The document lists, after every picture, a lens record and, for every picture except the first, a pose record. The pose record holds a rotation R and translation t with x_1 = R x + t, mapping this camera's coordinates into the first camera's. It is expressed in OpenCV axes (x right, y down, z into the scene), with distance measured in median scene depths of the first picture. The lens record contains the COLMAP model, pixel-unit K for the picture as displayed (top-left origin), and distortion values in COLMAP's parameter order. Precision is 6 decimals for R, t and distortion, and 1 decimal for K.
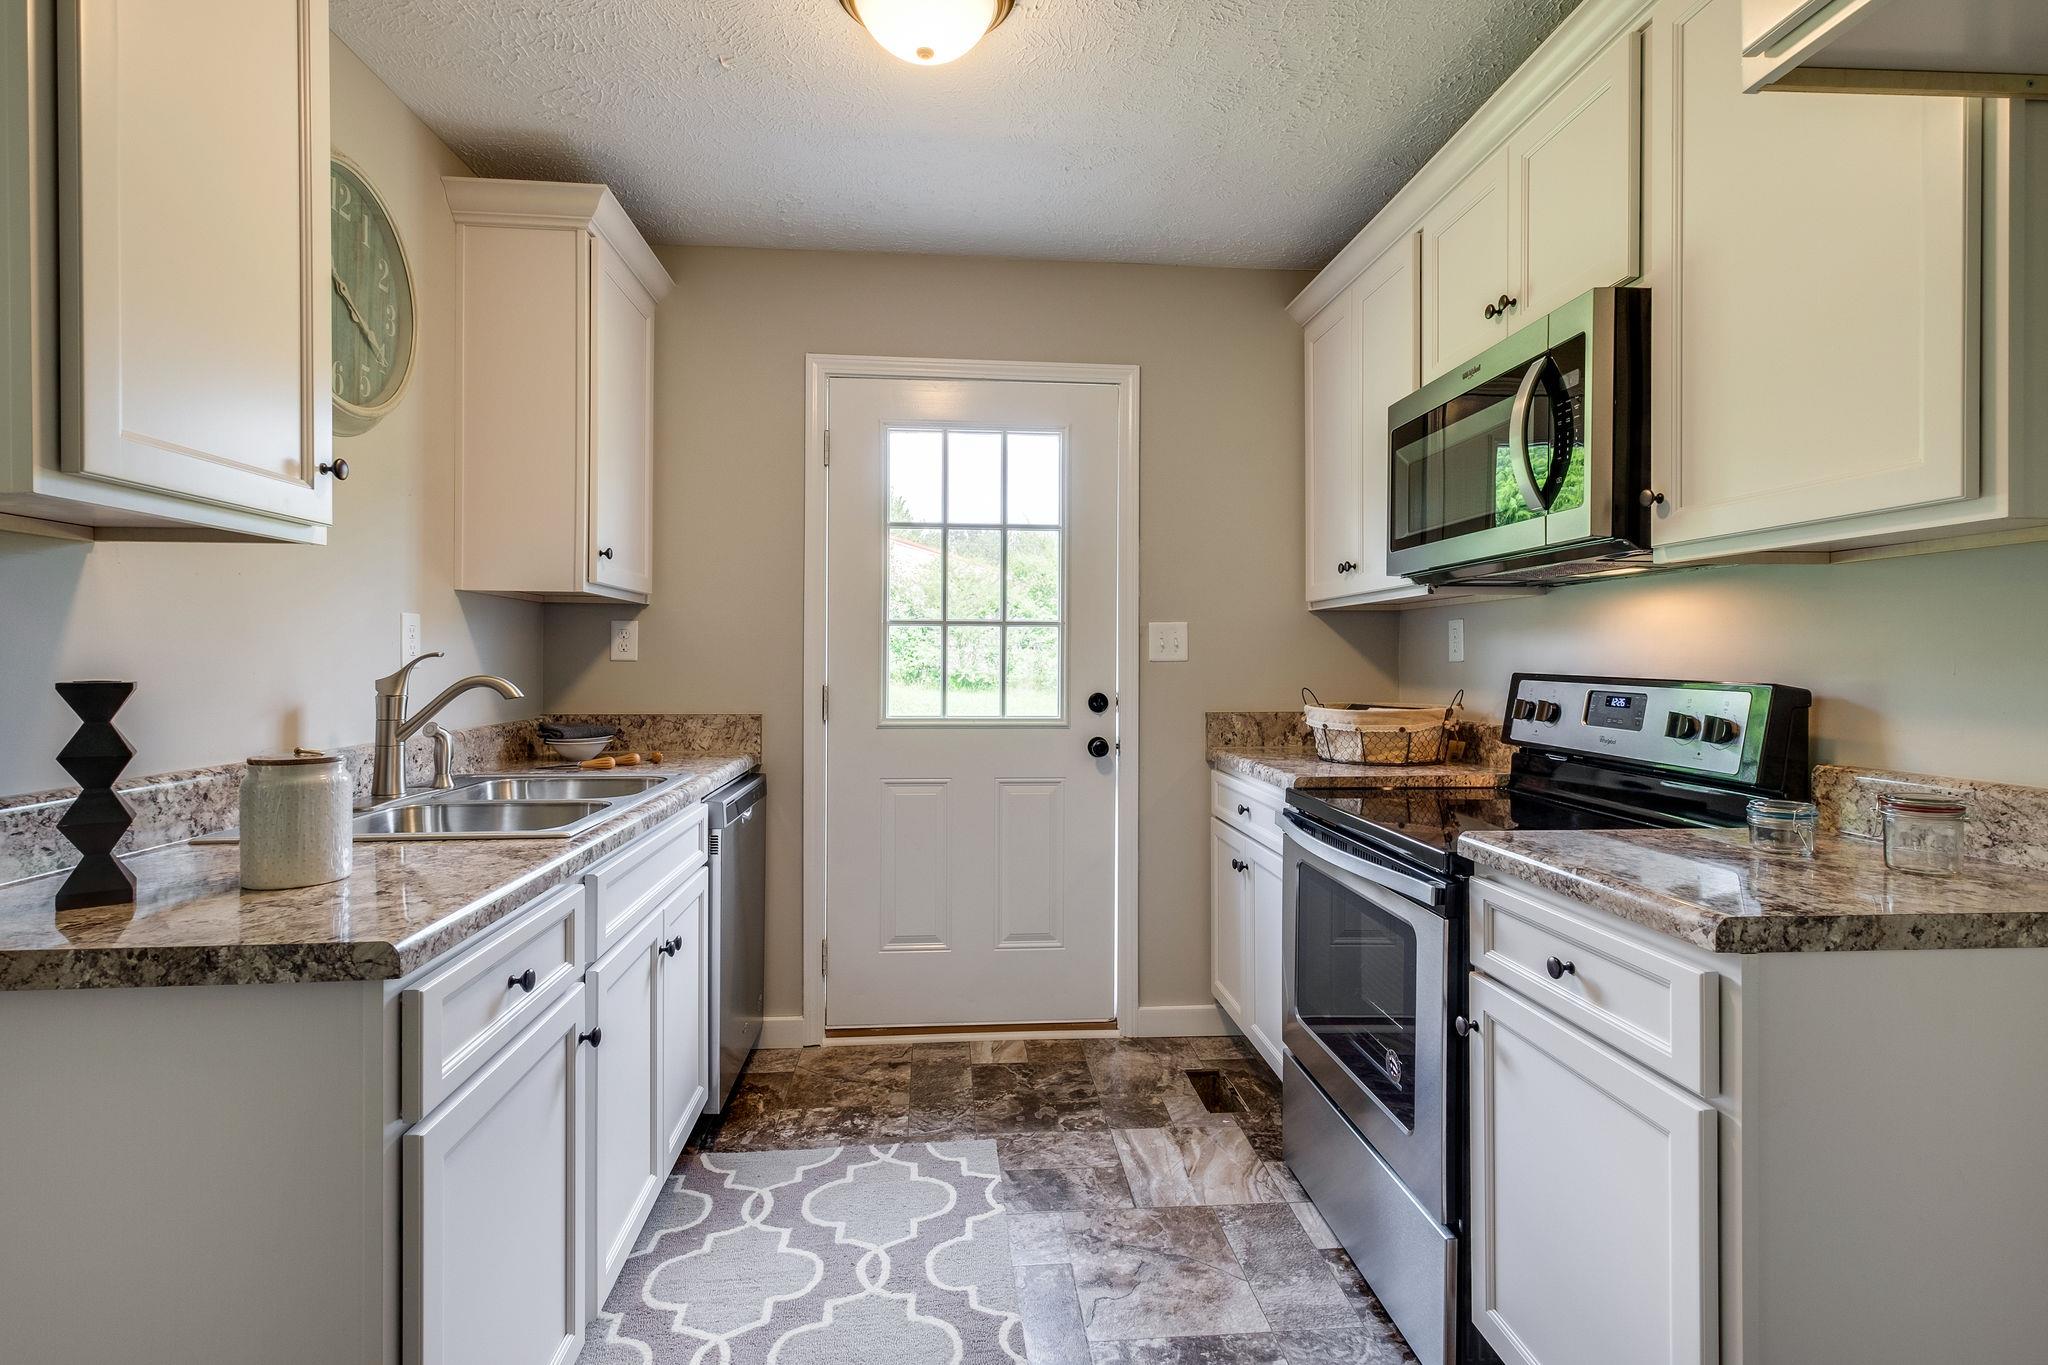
lens RADIAL K [[972.0, 0, 1015.5], [0, 972.0, 663.5], [0, 0, 1]] dist [0.007841, -0.000084]
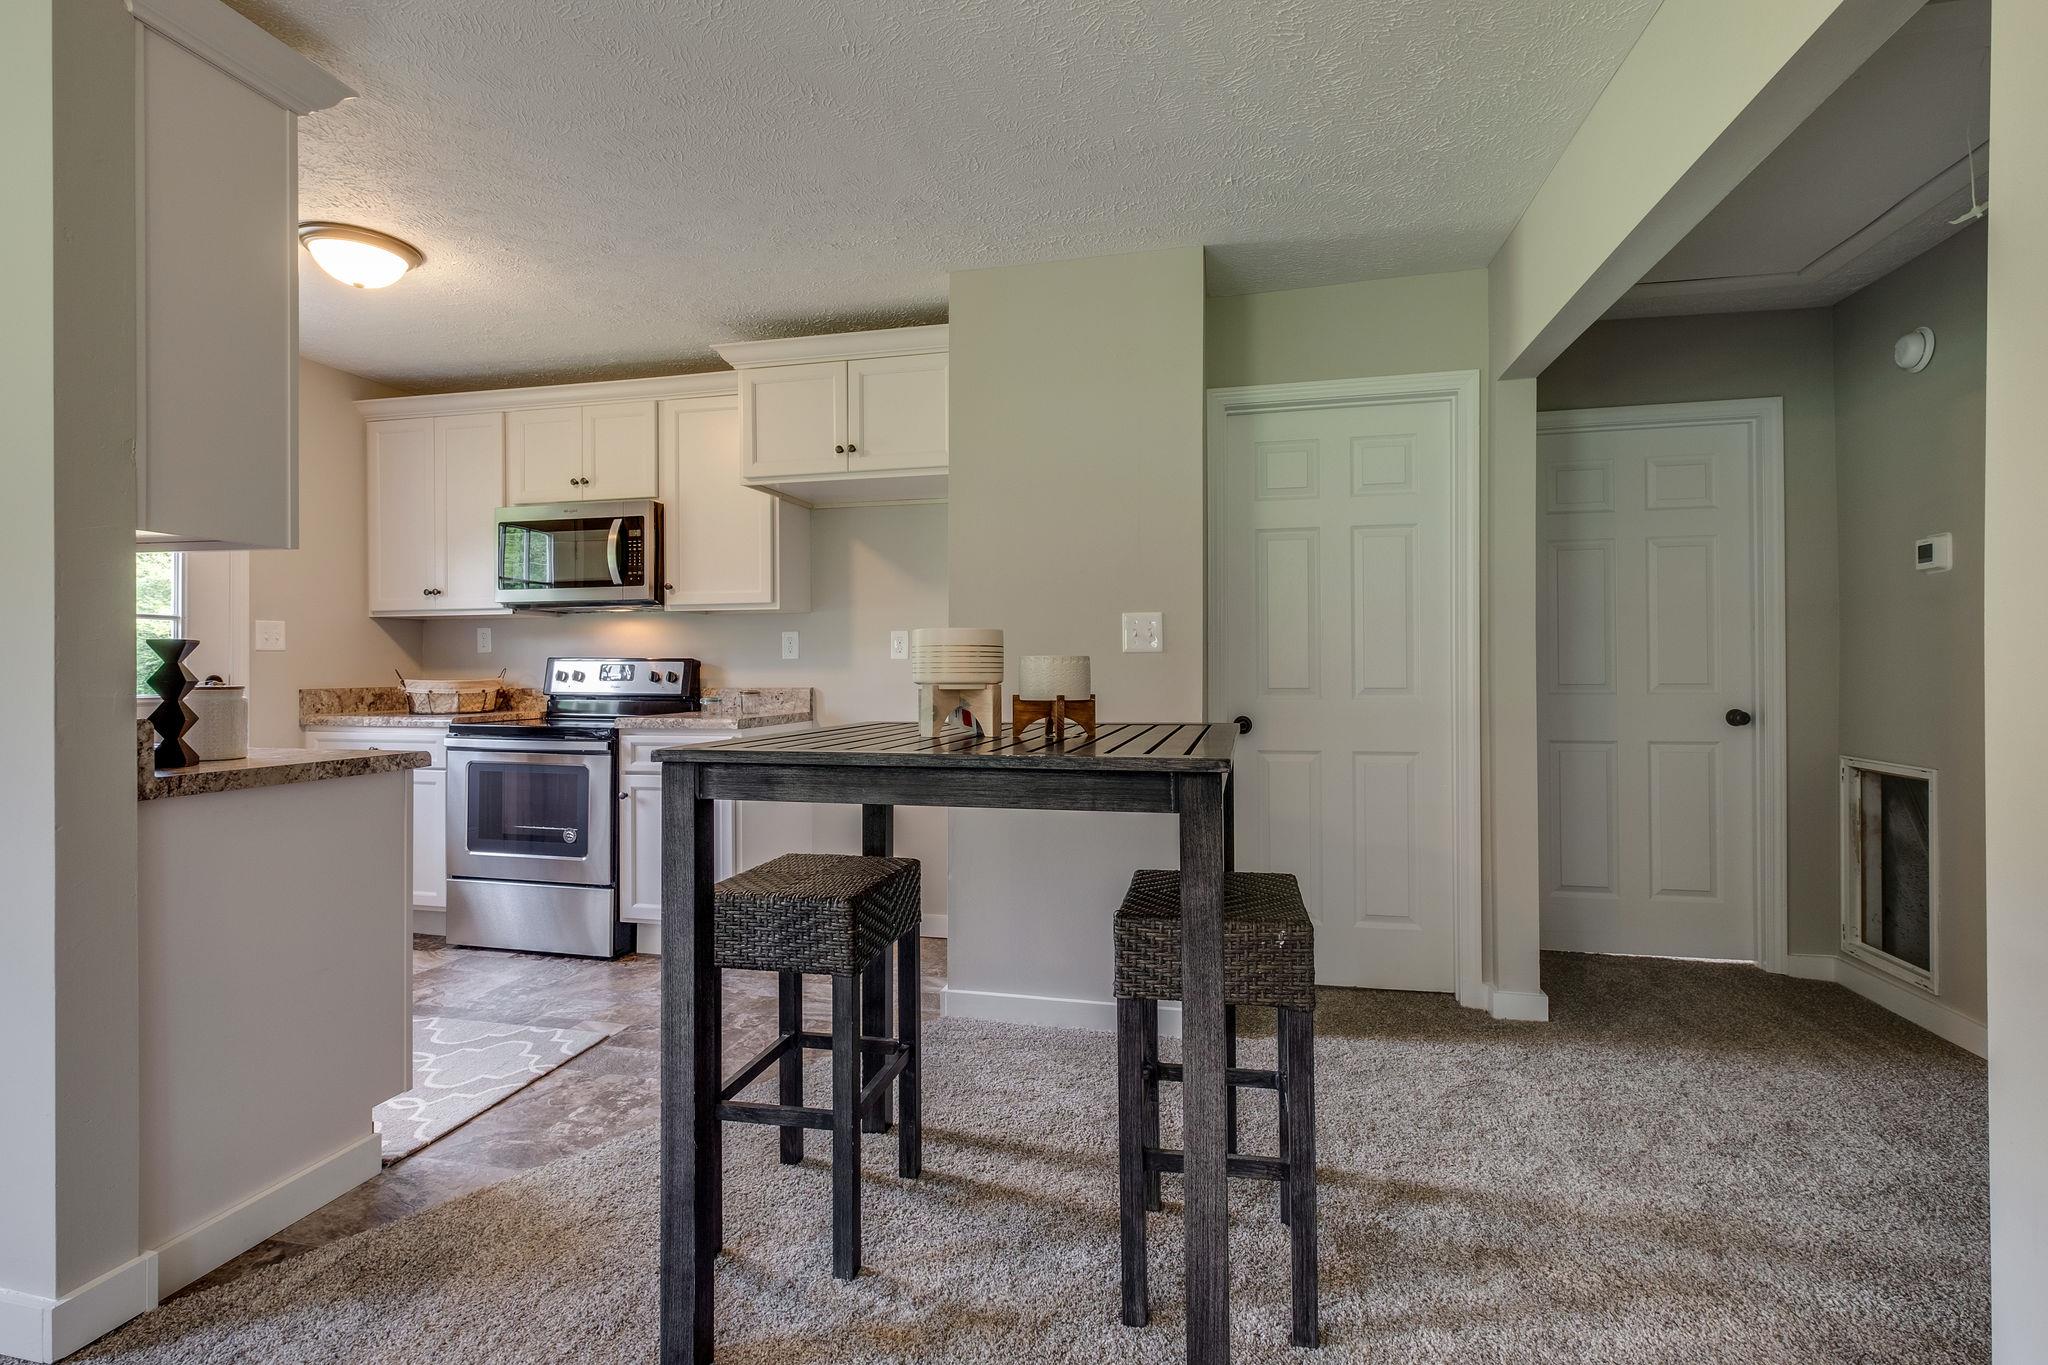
lens RADIAL K [[945.0, 0, 1013.5], [0, 945.0, 669.9], [0, 0, 1]] dist [0.004925, 0.000718]
pose [[0.304080, -0.003089, 0.952641, -0.921478], [0.007717, 0.999970, 0.000779, 0.036881], [-0.952615, 0.007115, 0.304095, -0.407213]]
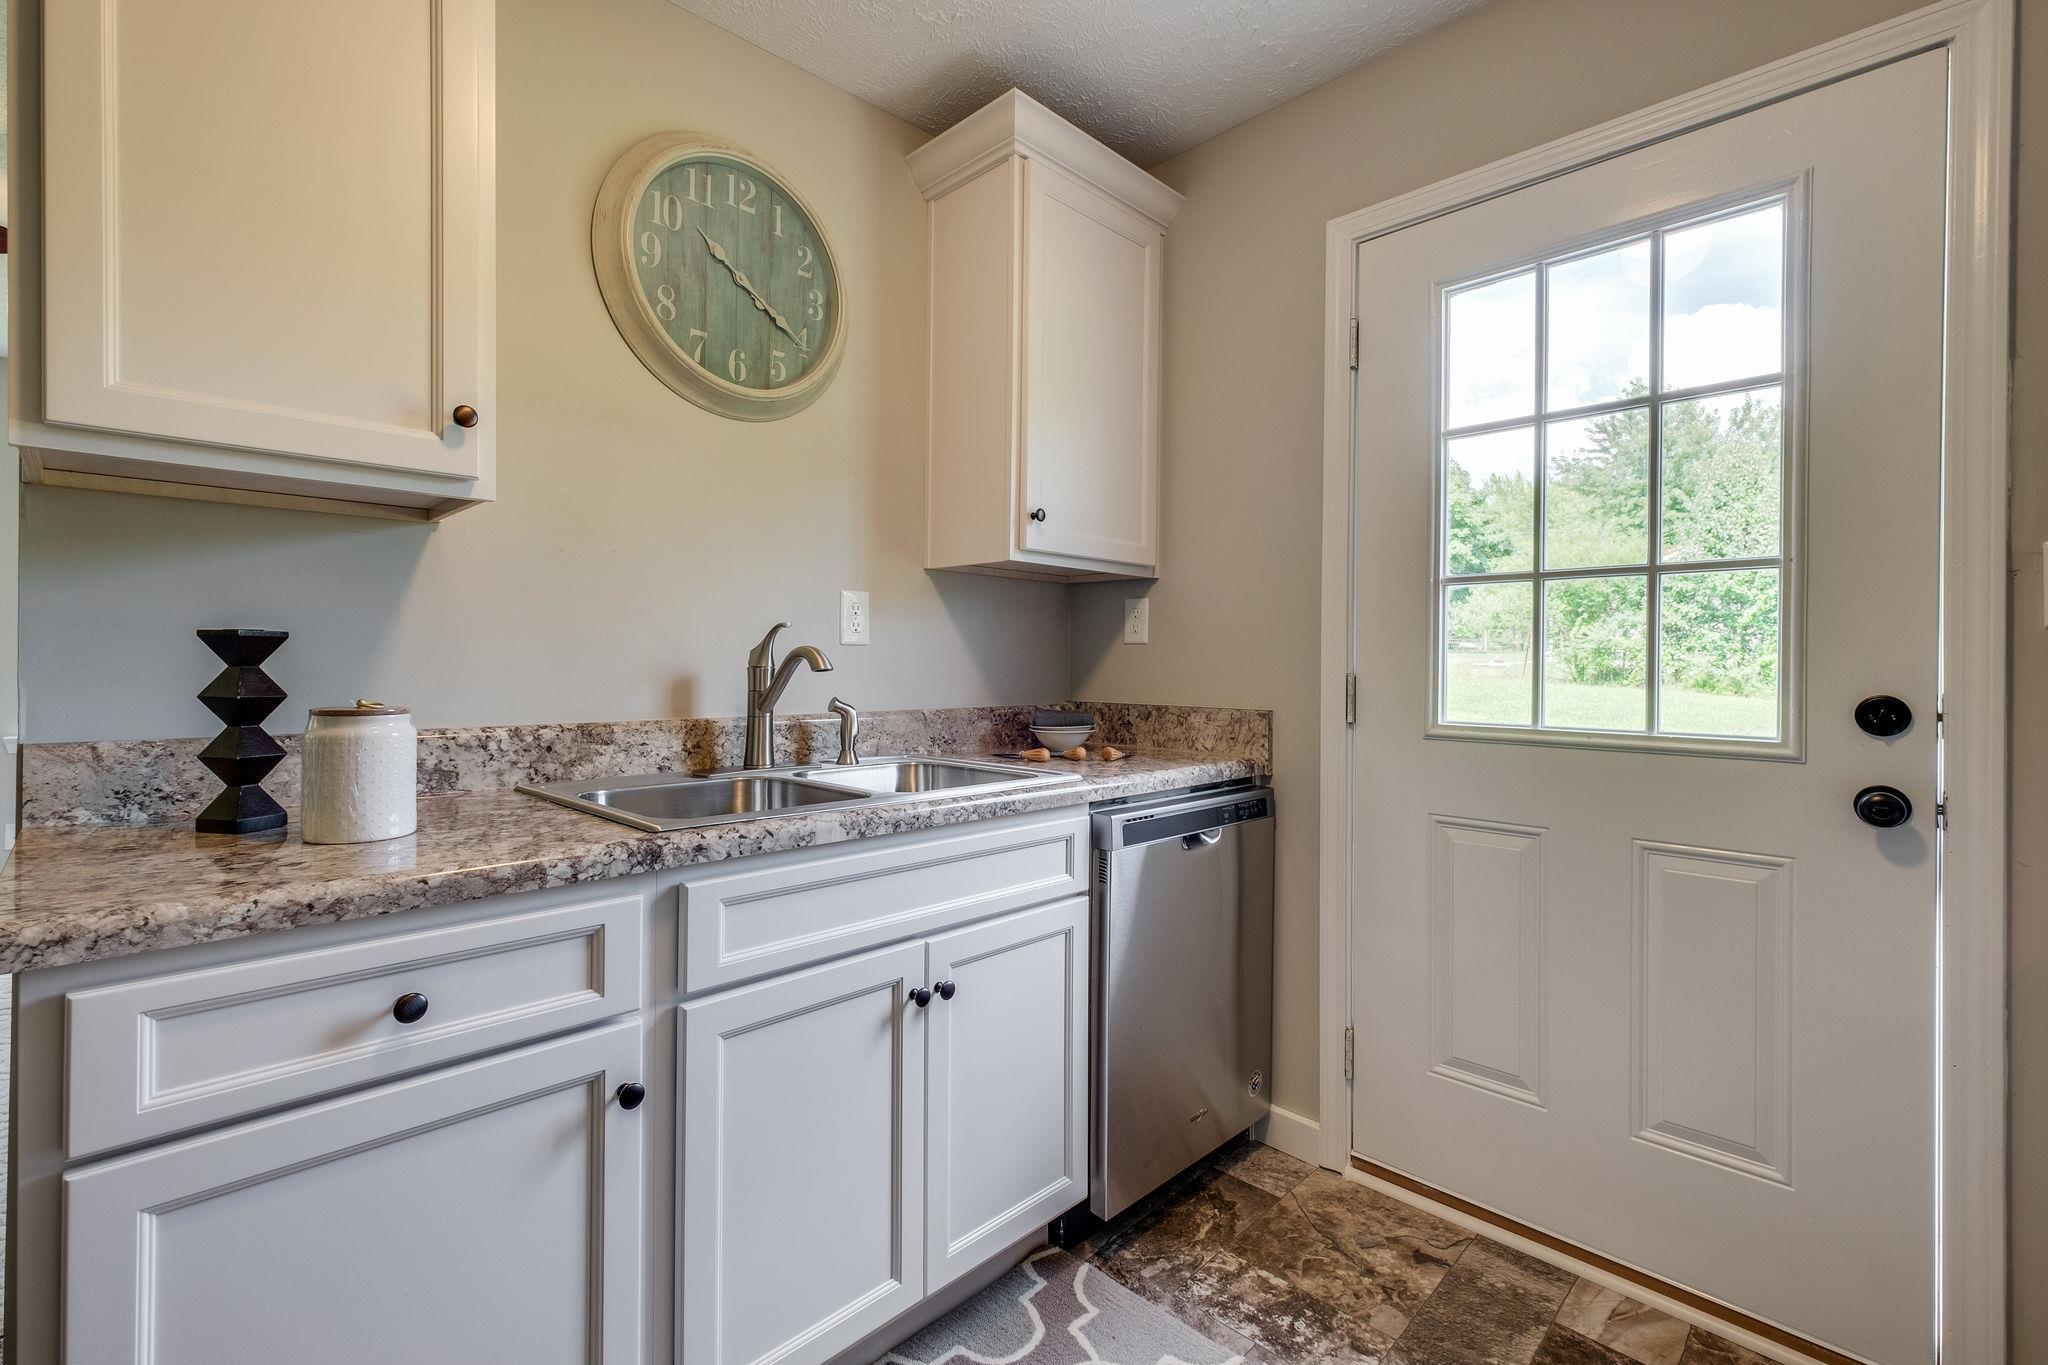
lens RADIAL K [[908.3, 0, 1018.6], [0, 908.3, 664.0], [0, 0, 1]] dist [0.006736, 0.000356]
pose [[0.647001, 0.001001, -0.762489, 0.188996], [-0.007976, 0.999953, -0.005455, 0.024908], [0.762448, 0.009611, 0.646978, 0.453036]]
